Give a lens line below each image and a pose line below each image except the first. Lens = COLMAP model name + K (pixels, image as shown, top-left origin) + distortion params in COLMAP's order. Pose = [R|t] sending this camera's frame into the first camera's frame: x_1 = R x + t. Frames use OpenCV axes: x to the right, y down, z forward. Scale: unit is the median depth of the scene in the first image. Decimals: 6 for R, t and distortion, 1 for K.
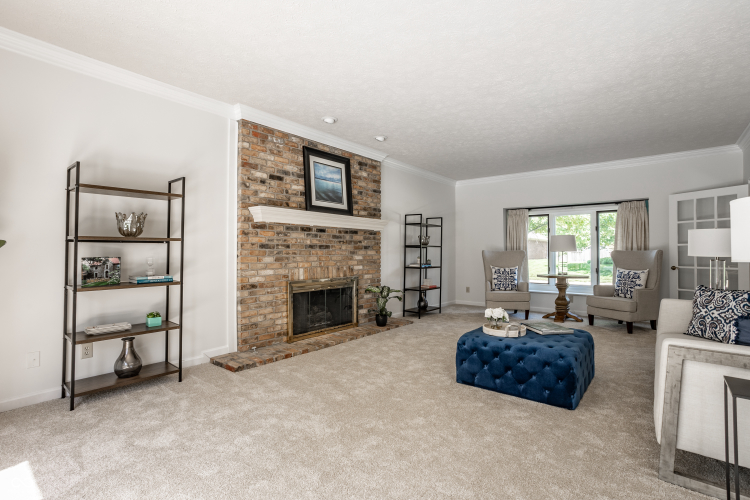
lens RADIAL K [[359.7, 0, 375.0], [0, 359.7, 250.0], [0, 0, 1]] dist [-0.073398, 0.050103]
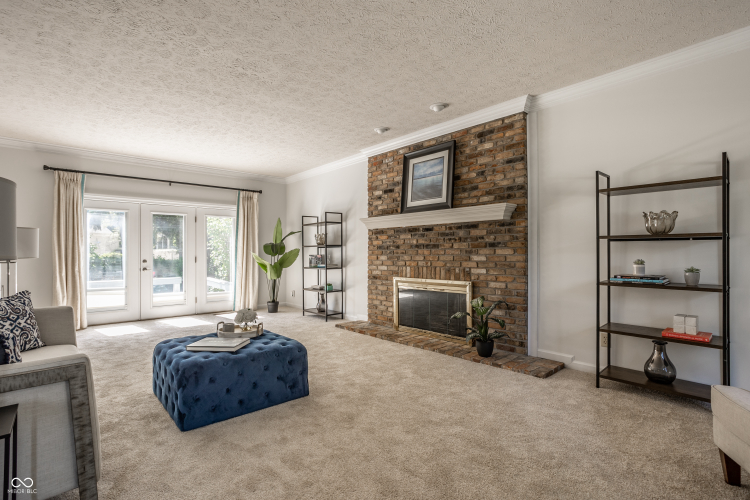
lens RADIAL K [[359.1, 0, 375.8], [0, 359.1, 254.6], [0, 0, 1]] dist [-0.080757, 0.049772]
pose [[-0.148876, 0.003117, -0.988851, 0.844616], [0.009606, 0.999952, 0.001706, 0.011027], [0.988809, -0.009245, -0.148899, 1.018854]]
